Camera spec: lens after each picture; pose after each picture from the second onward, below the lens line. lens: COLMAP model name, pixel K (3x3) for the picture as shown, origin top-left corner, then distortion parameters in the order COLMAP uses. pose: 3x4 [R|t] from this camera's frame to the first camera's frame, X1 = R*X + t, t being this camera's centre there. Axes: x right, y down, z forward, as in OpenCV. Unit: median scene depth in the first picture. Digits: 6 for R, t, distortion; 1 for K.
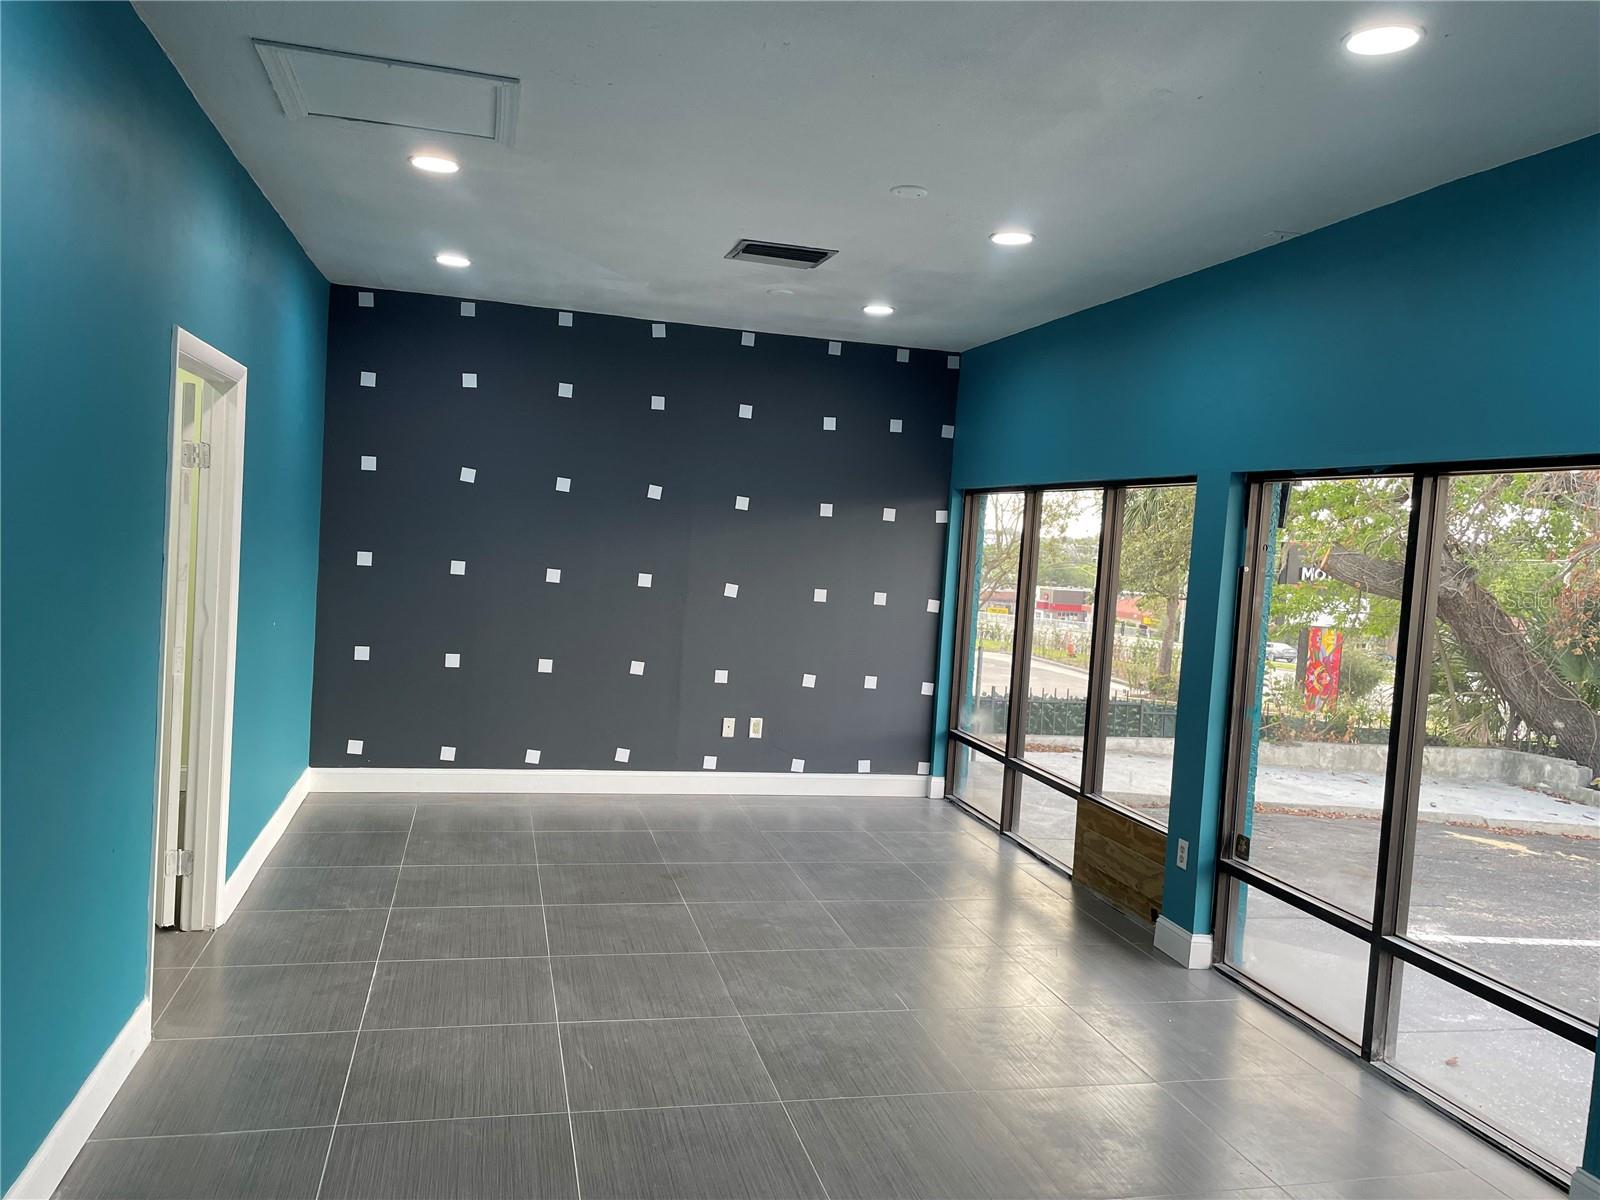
lens RADIAL K [[1205.5, 0, 799.3], [0, 1205.5, 598.8], [0, 0, 1]] dist [0.047053, -0.021475]
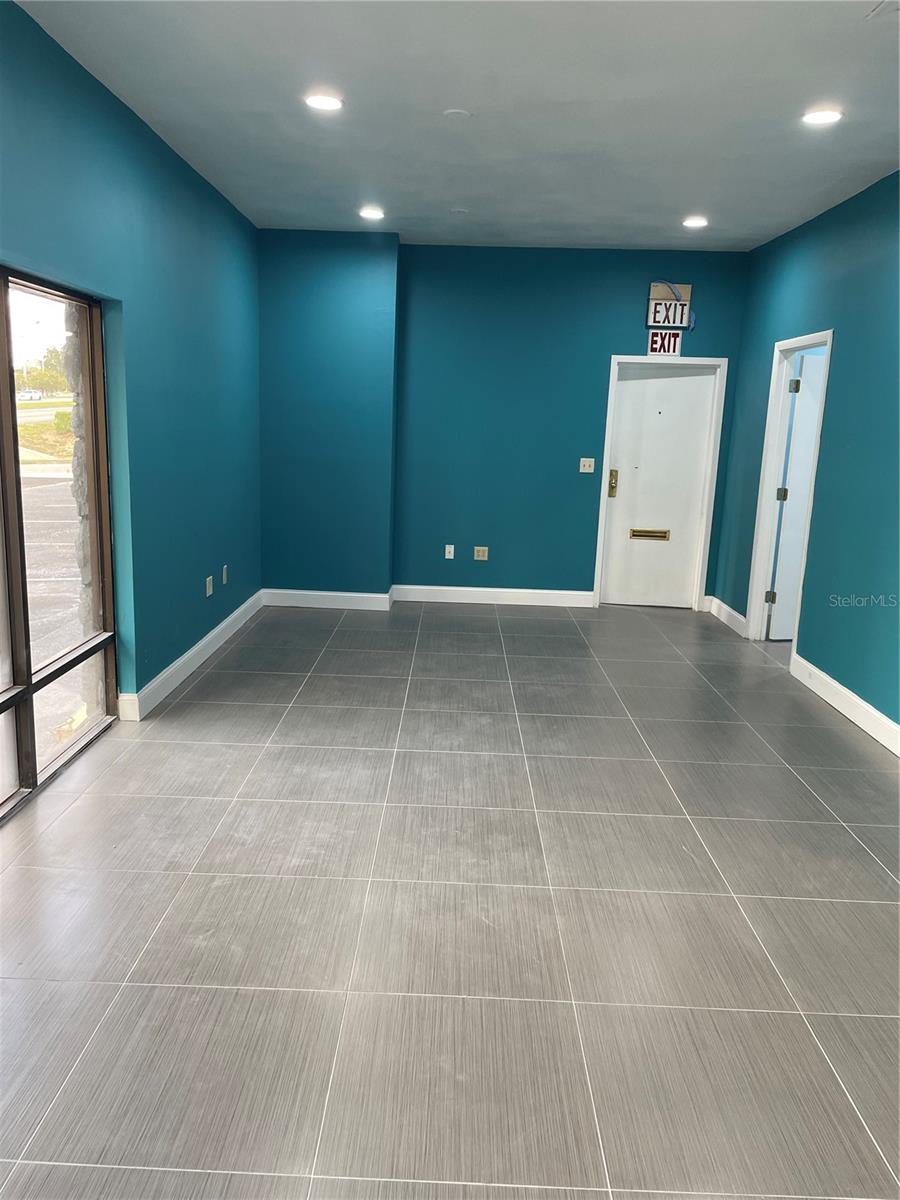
lens RADIAL K [[904.1, 0, 450.4], [0, 904.1, 600.1], [0, 0, 1]] dist [0.047053, -0.021475]
pose [[-0.960578, -0.154234, 0.231306, -0.114265], [-0.088804, 0.958636, 0.270426, -0.078405], [-0.263447, 0.239224, -0.934541, 1.793727]]
